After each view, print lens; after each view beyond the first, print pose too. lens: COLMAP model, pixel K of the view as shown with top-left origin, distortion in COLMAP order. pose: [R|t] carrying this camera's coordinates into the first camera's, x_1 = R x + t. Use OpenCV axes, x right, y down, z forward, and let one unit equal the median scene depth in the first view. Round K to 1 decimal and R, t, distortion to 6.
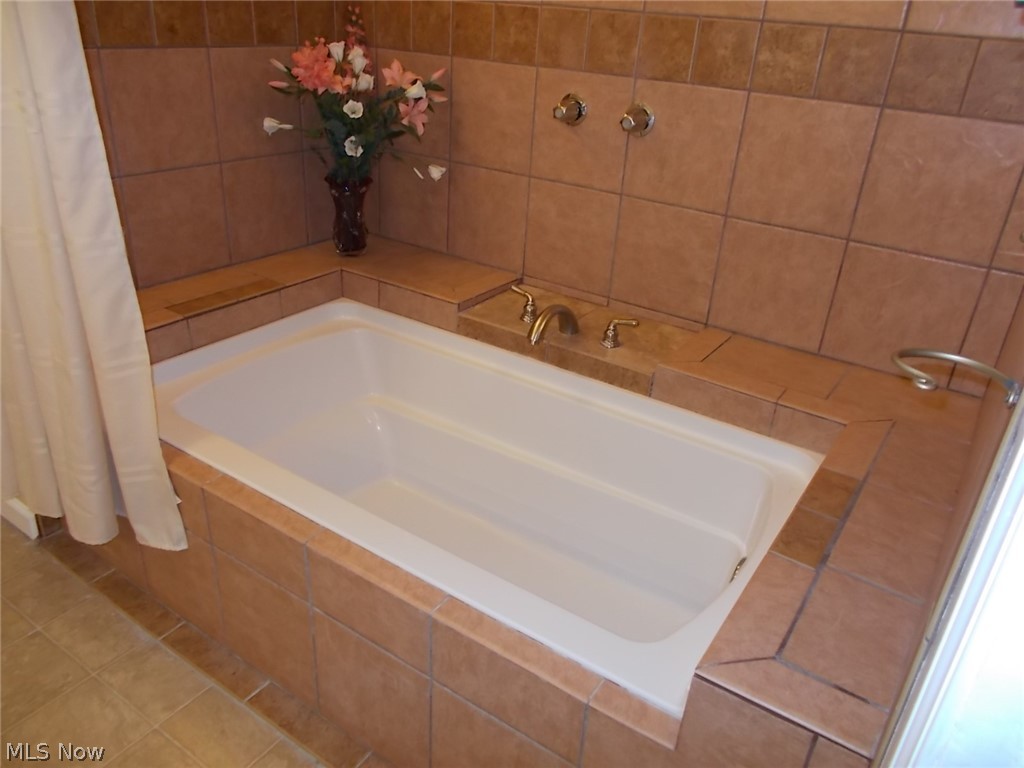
lens RADIAL K [[774.7, 0, 512.0], [0, 774.7, 384.0], [0, 0, 1]] dist [0.003344, -0.010993]
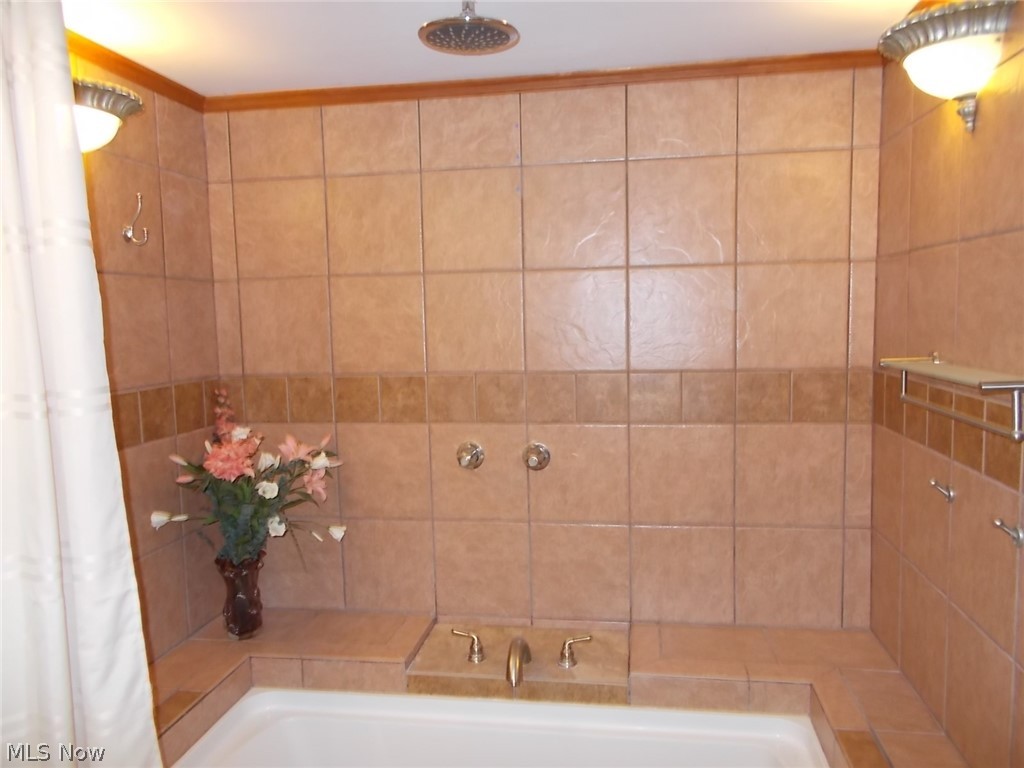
lens RADIAL K [[774.7, 0, 512.0], [0, 774.7, 384.0], [0, 0, 1]] dist [0.003344, -0.010993]
pose [[0.904798, -0.120519, 0.408431, -0.323542], [0.257820, 0.918389, -0.300152, -0.104058], [-0.338924, 0.376878, 0.862029, -0.018318]]
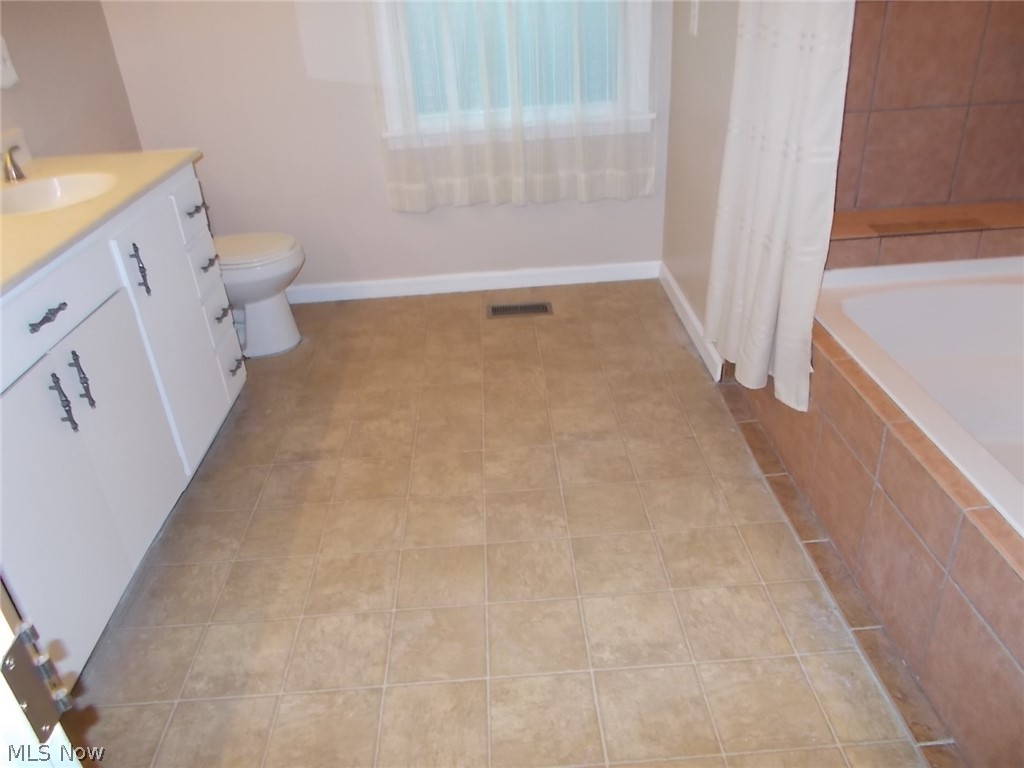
lens RADIAL K [[774.7, 0, 512.0], [0, 774.7, 384.0], [0, 0, 1]] dist [0.003344, -0.010993]
pose [[0.586329, 0.302073, -0.751645, 0.185976], [-0.276648, 0.946755, 0.164682, 0.082532], [0.761370, 0.111383, 0.638678, -0.124846]]
